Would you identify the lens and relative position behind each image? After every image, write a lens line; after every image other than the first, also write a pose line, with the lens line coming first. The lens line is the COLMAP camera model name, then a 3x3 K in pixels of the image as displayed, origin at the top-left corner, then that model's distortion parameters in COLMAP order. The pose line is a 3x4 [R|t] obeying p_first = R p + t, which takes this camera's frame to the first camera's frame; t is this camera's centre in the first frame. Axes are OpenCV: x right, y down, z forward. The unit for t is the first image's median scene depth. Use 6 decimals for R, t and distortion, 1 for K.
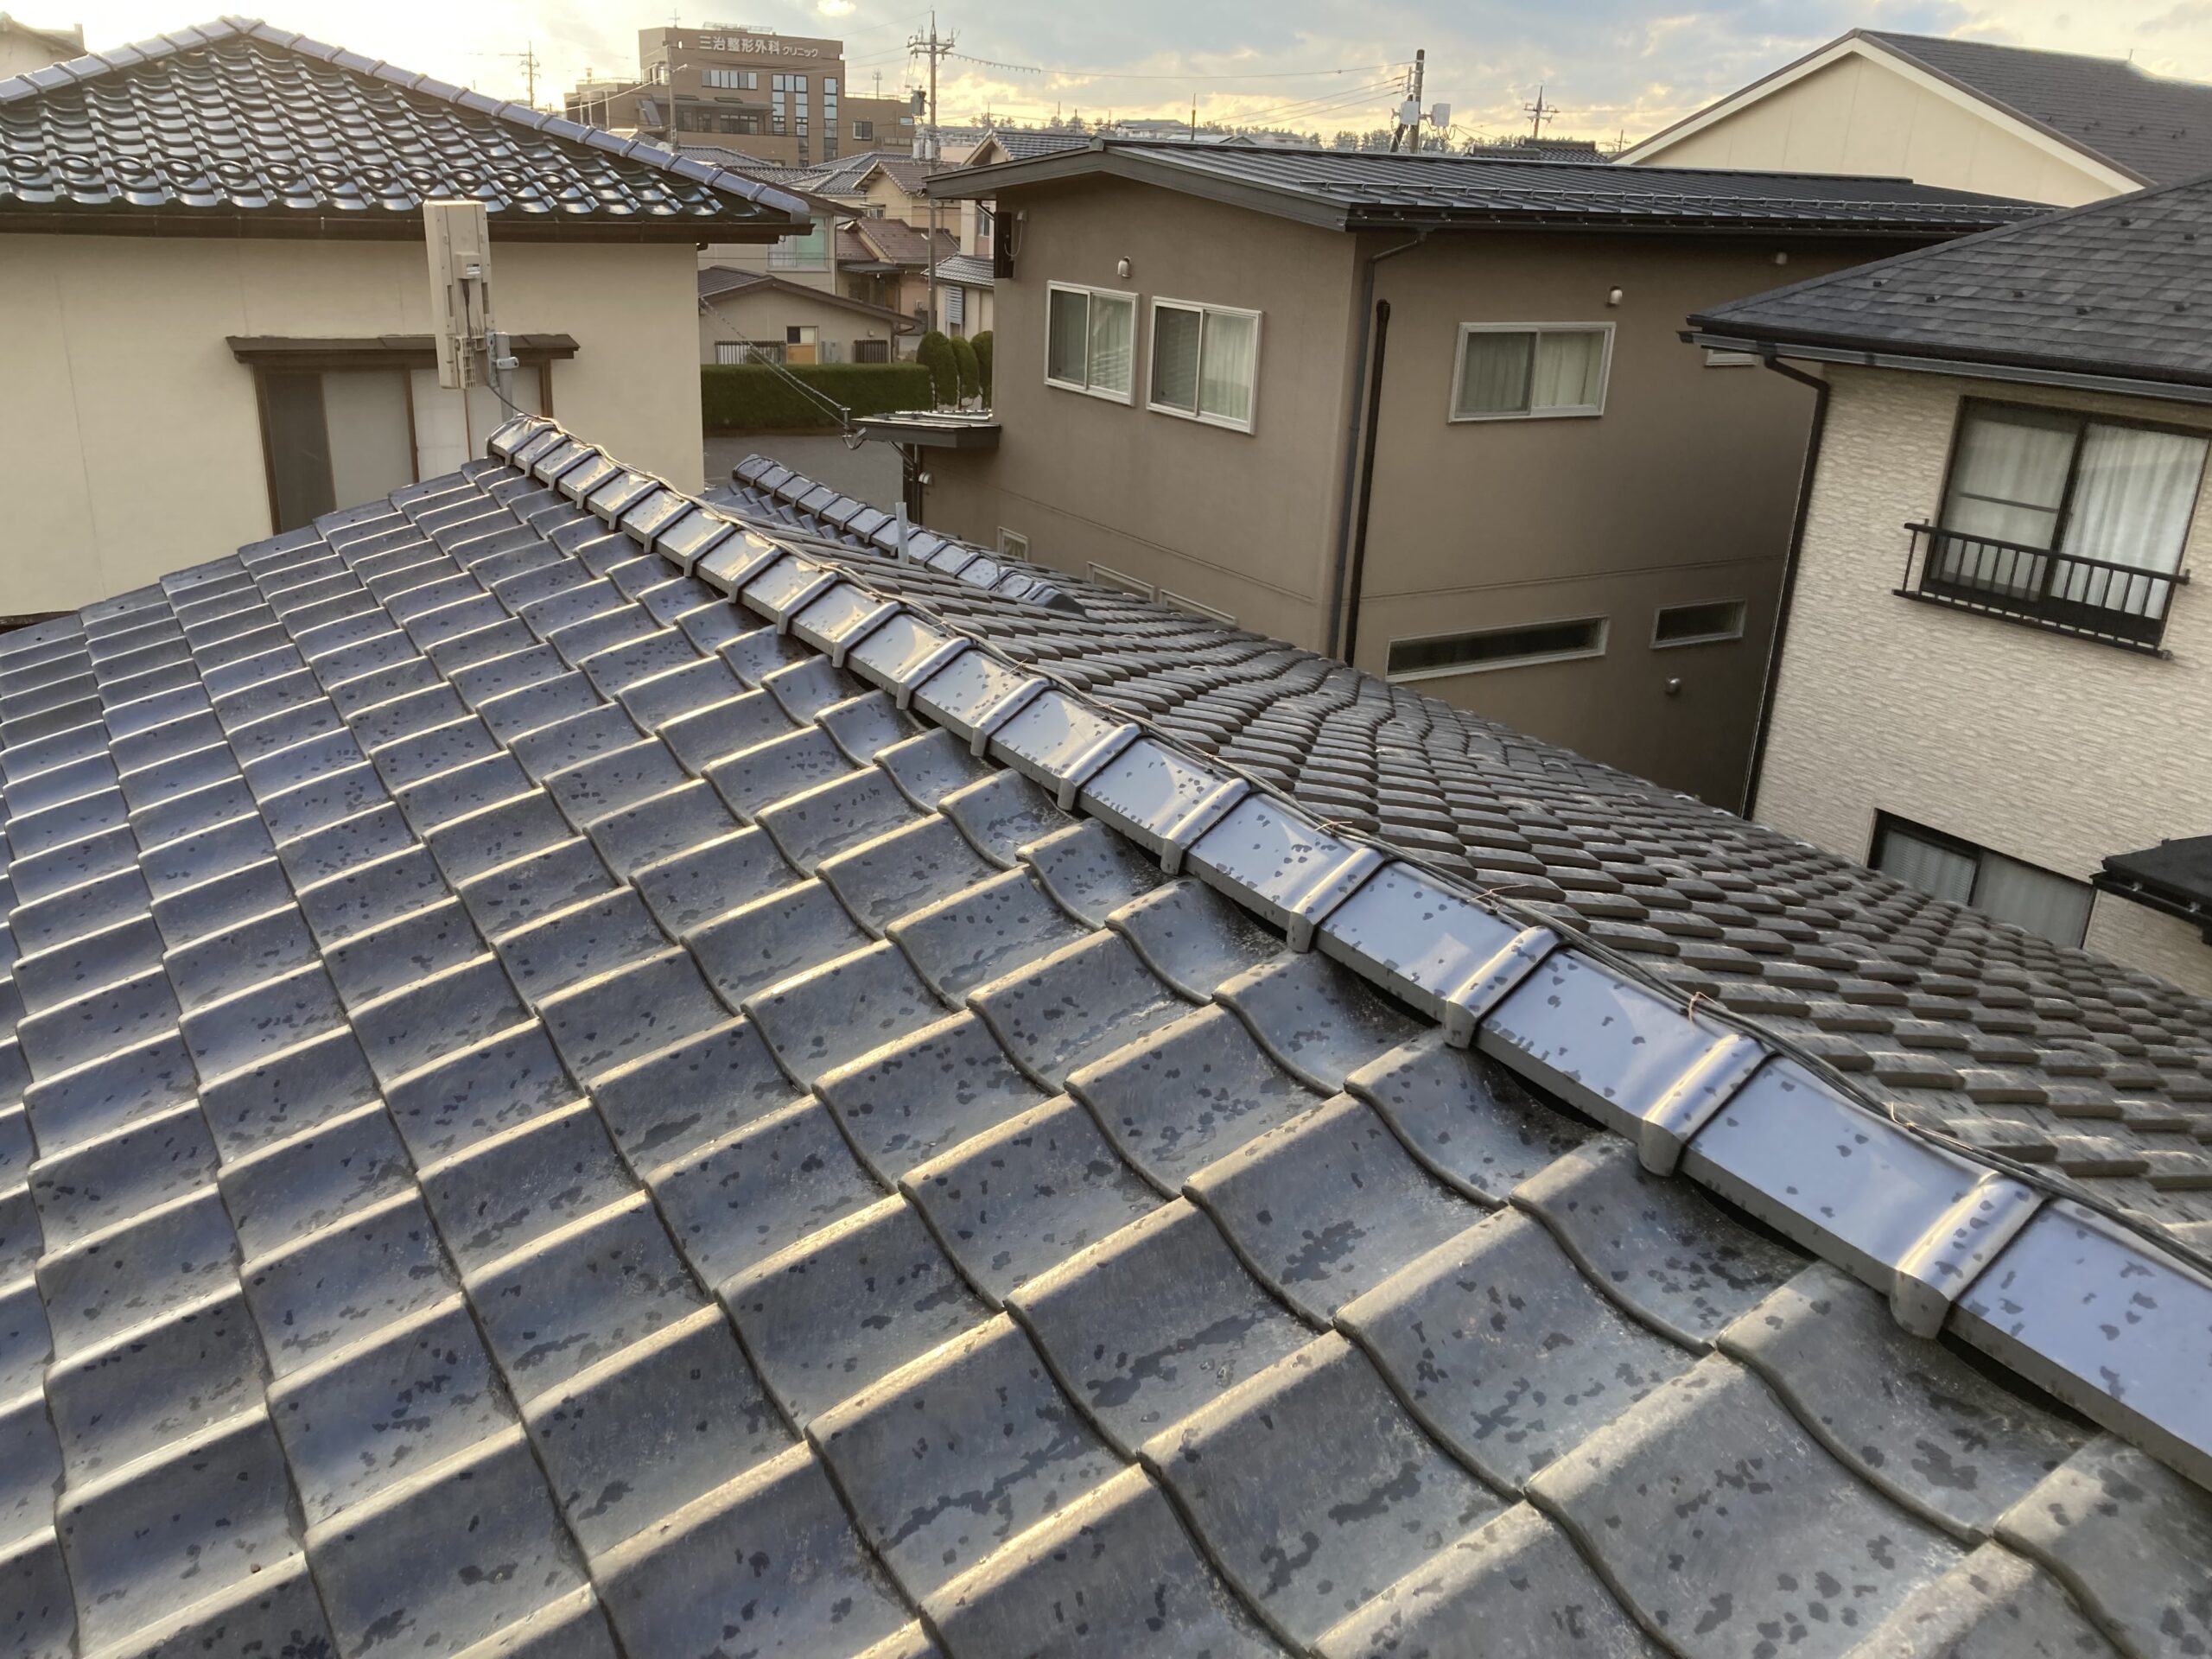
lens RADIAL K [[1780.4, 0, 1106.0], [0, 1780.4, 829.5], [0, 0, 1]] dist [0.083533, -0.059687]
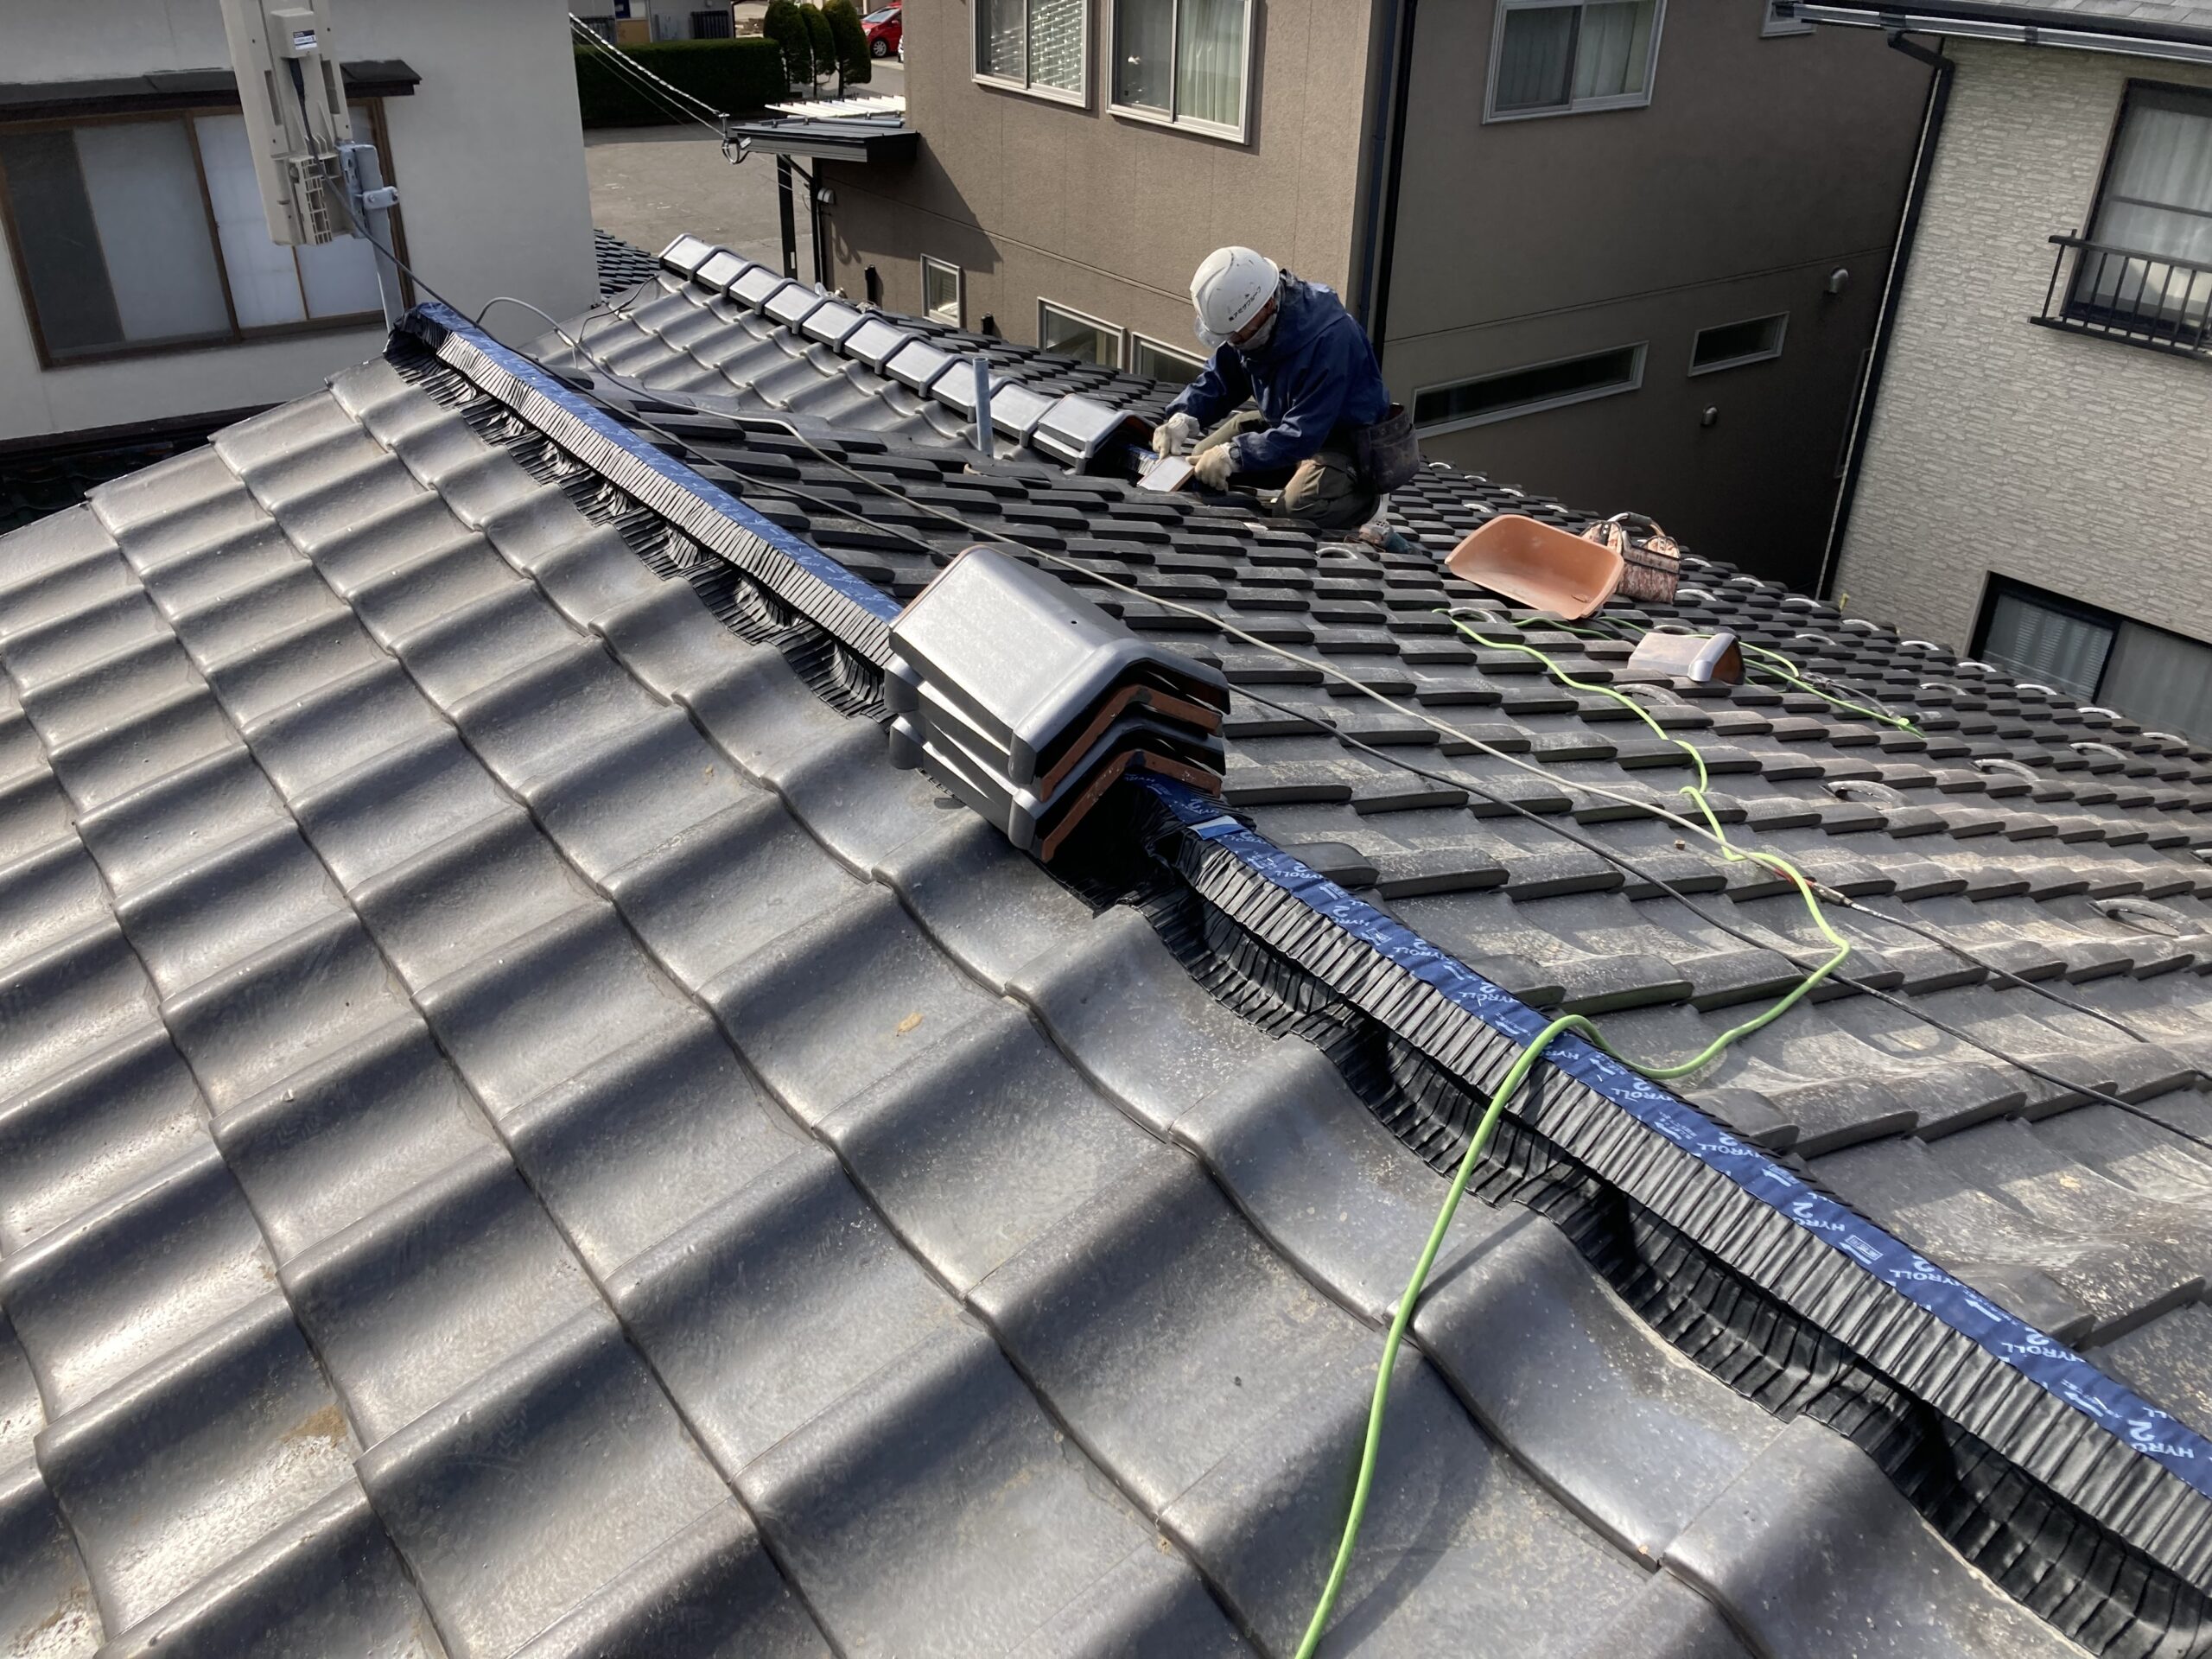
lens RADIAL K [[1827.0, 0, 1104.8], [0, 1827.0, 751.9], [0, 0, 1]] dist [0.001350, 0.087395]
pose [[0.996315, -0.057340, 0.063783, -0.060928], [0.048781, 0.990512, 0.128475, -0.062559], [-0.070545, -0.124890, 0.989660, 0.151087]]
